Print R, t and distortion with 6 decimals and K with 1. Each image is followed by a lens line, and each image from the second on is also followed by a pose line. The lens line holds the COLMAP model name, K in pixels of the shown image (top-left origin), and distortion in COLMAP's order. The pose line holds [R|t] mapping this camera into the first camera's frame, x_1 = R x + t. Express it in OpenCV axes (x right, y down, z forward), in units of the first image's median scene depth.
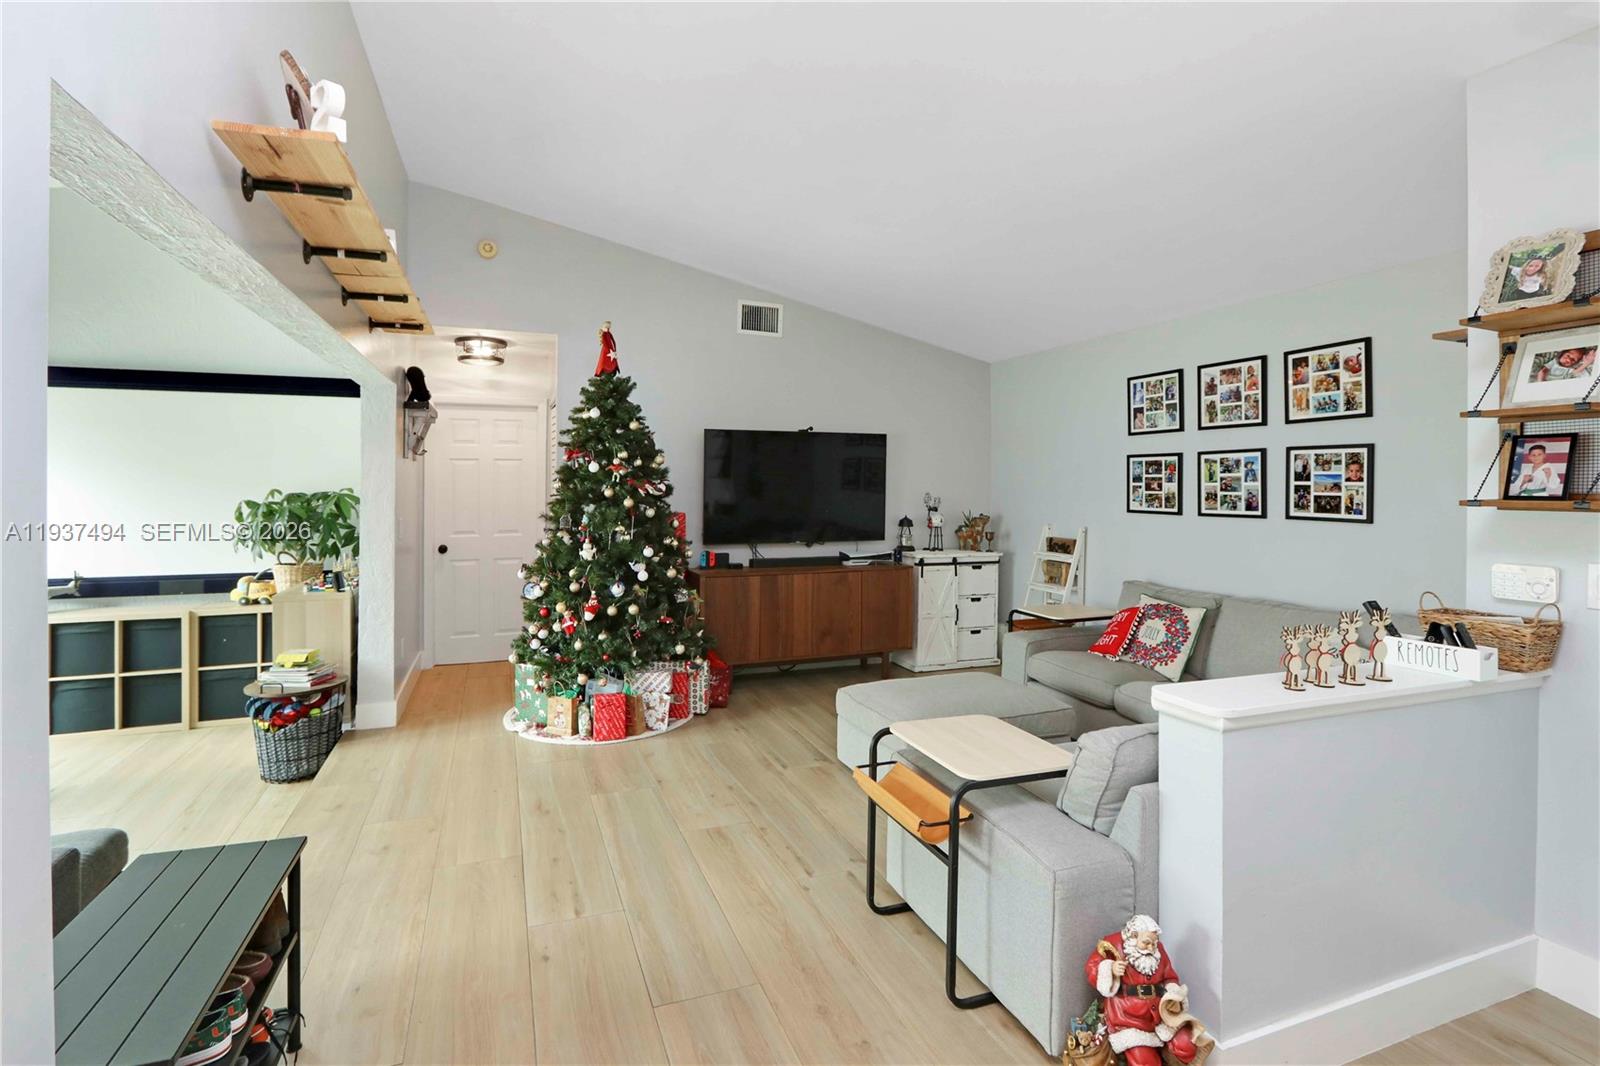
lens RADIAL K [[775.3, 0, 789.3], [0, 775.3, 483.2], [0, 0, 1]] dist [-0.013038, 0.002942]
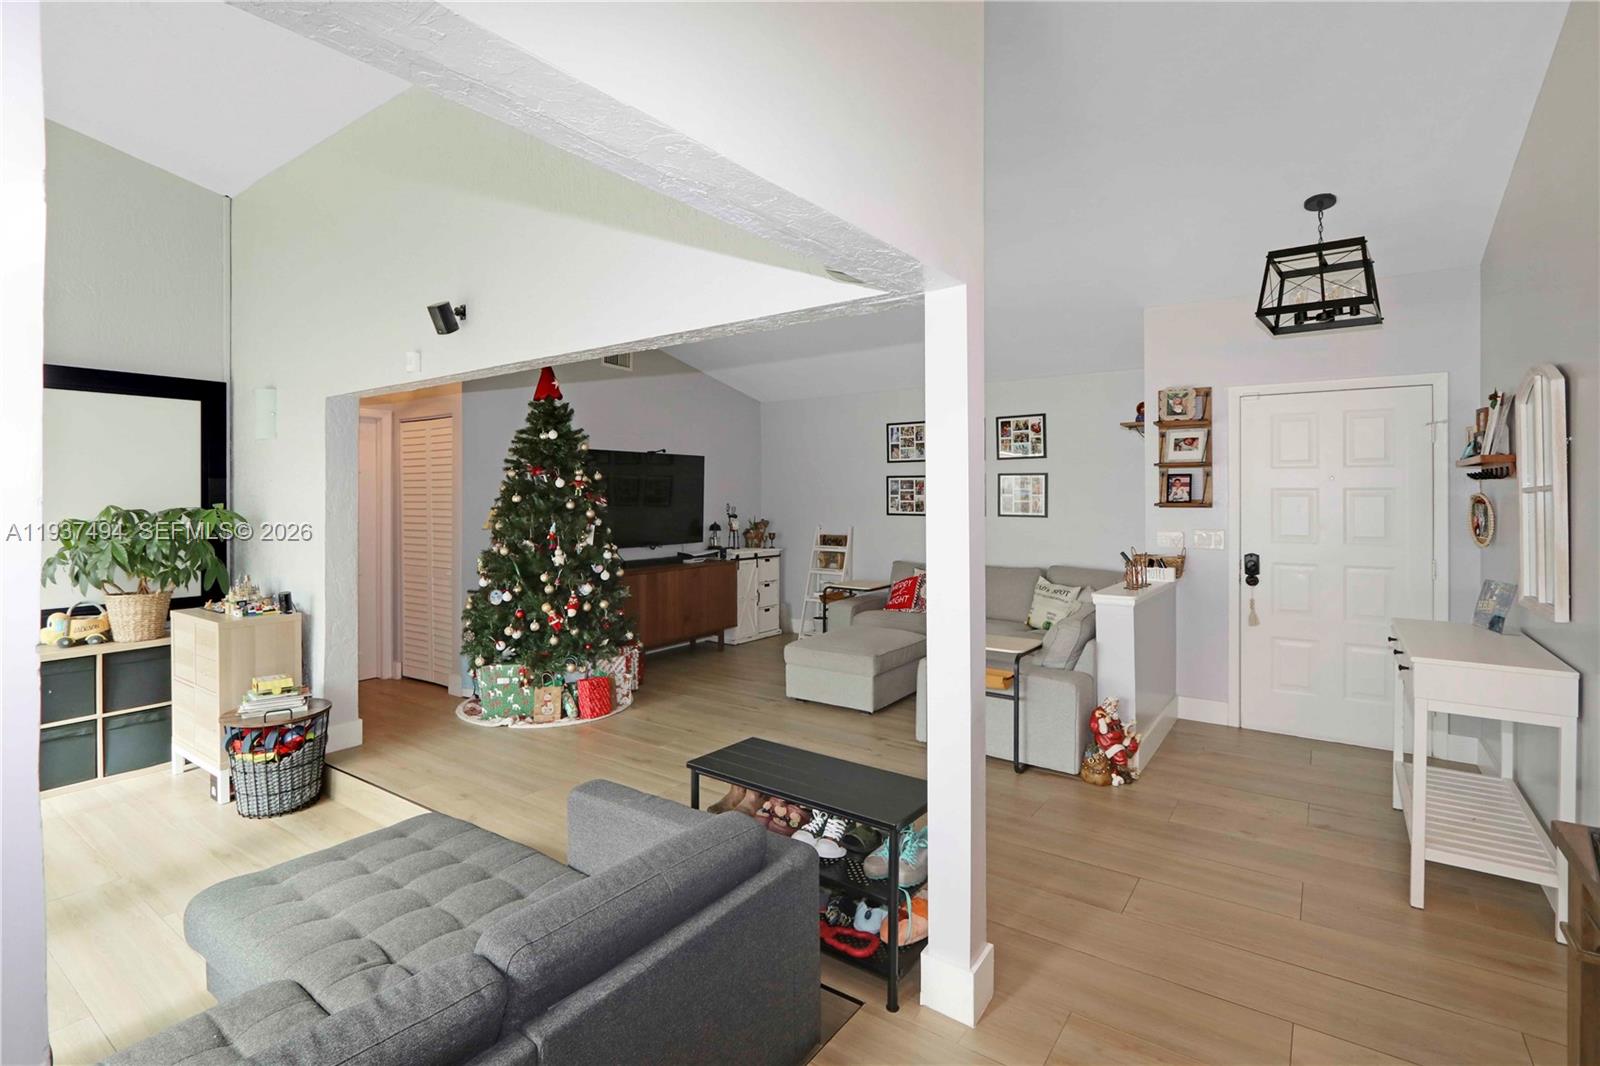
lens RADIAL K [[775.3, 0, 776.7], [0, 775.3, 492.5], [0, 0, 1]] dist [-0.013038, 0.002942]
pose [[0.830924, -0.001588, 0.556383, -0.612720], [0.002285, 0.999997, -0.000558, -0.005314], [-0.556381, 0.001735, 0.830925, -0.115438]]
